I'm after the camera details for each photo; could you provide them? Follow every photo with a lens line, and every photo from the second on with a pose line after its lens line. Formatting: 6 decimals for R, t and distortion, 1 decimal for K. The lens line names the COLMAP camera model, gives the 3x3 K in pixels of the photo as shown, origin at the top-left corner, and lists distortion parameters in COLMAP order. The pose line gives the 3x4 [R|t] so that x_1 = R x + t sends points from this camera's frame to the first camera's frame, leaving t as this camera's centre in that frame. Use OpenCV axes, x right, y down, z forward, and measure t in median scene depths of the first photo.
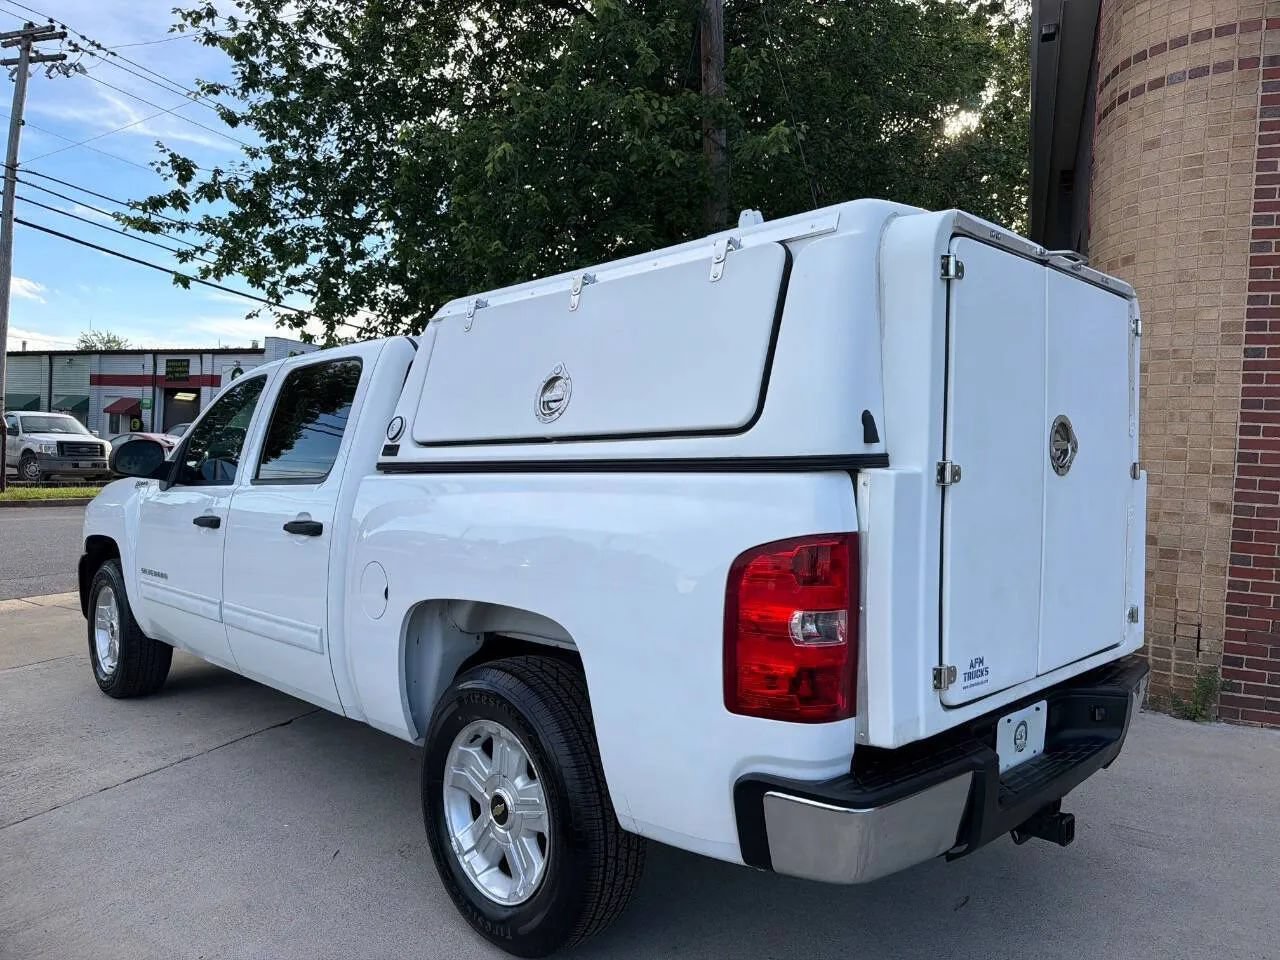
lens RADIAL K [[928.3, 0, 640.0], [0, 928.3, 480.0], [0, 0, 1]] dist [-0.002031, -0.000881]
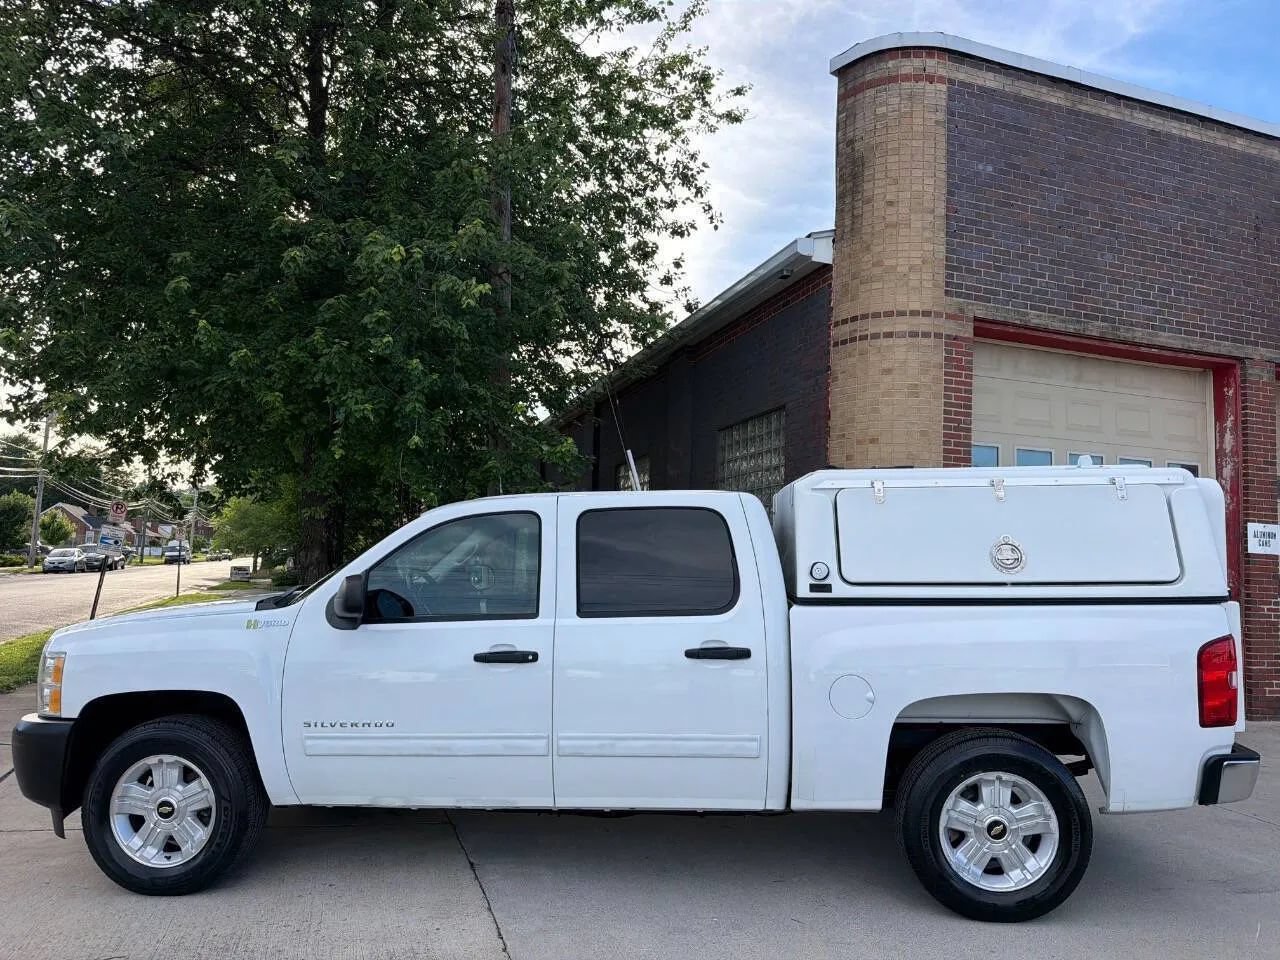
lens RADIAL K [[905.1, 0, 640.0], [0, 905.1, 480.0], [0, 0, 1]] dist [0.151205, -0.248166]
pose [[0.743700, 0.042447, 0.667165, -0.876755], [0.015333, 0.996637, -0.080501, -0.055786], [-0.668338, 0.070099, 0.740547, 0.130008]]
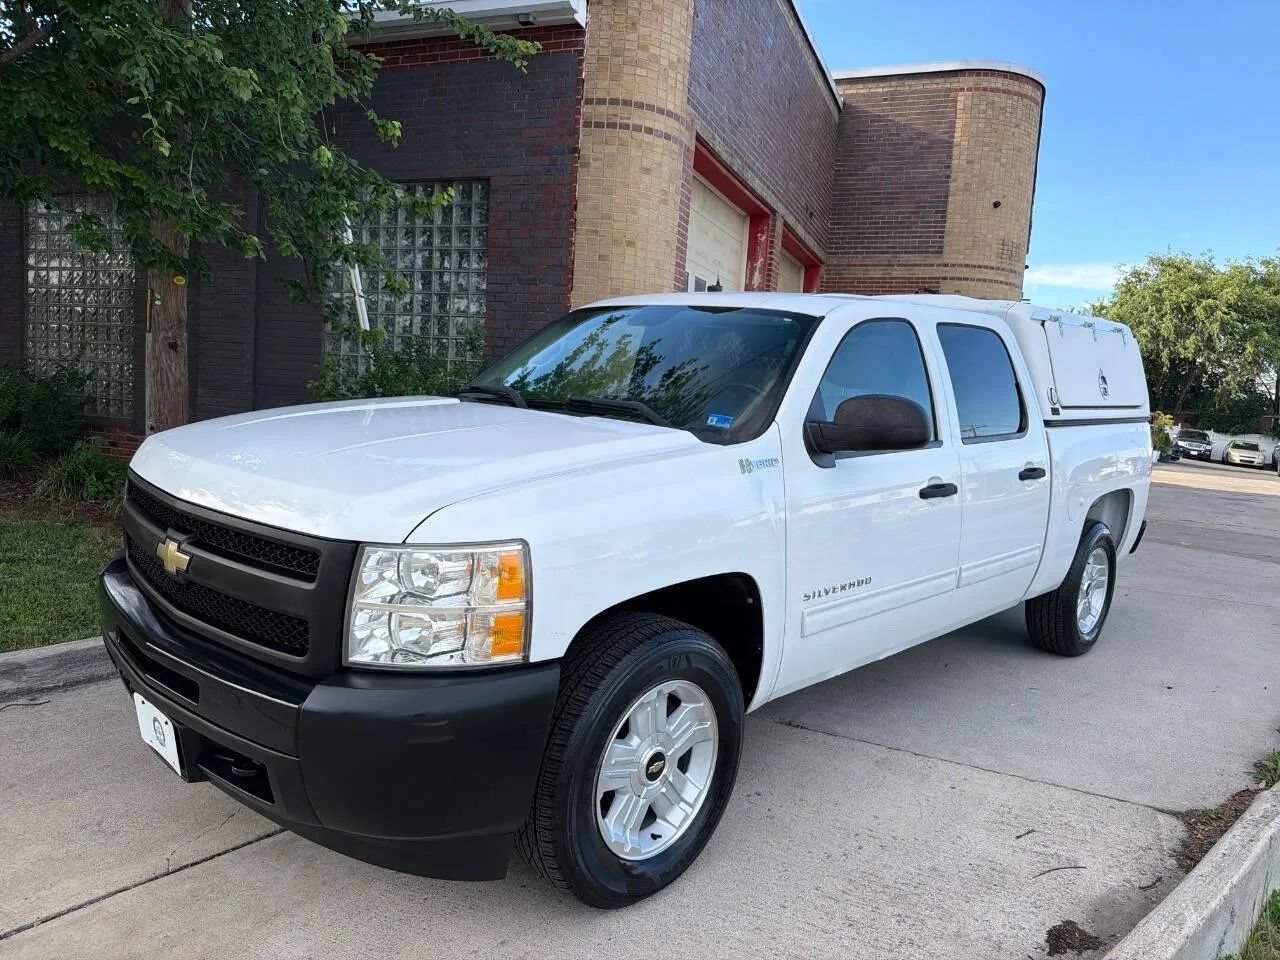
lens RADIAL K [[942.1, 0, 679.5], [0, 942.1, 482.5], [0, 0, 1]] dist [-0.005566, -0.003114]
pose [[-0.068186, -0.131538, 0.988963, -1.130439], [-0.042861, 0.990741, 0.128820, -0.057337], [-0.996752, -0.033605, -0.073193, 1.111903]]
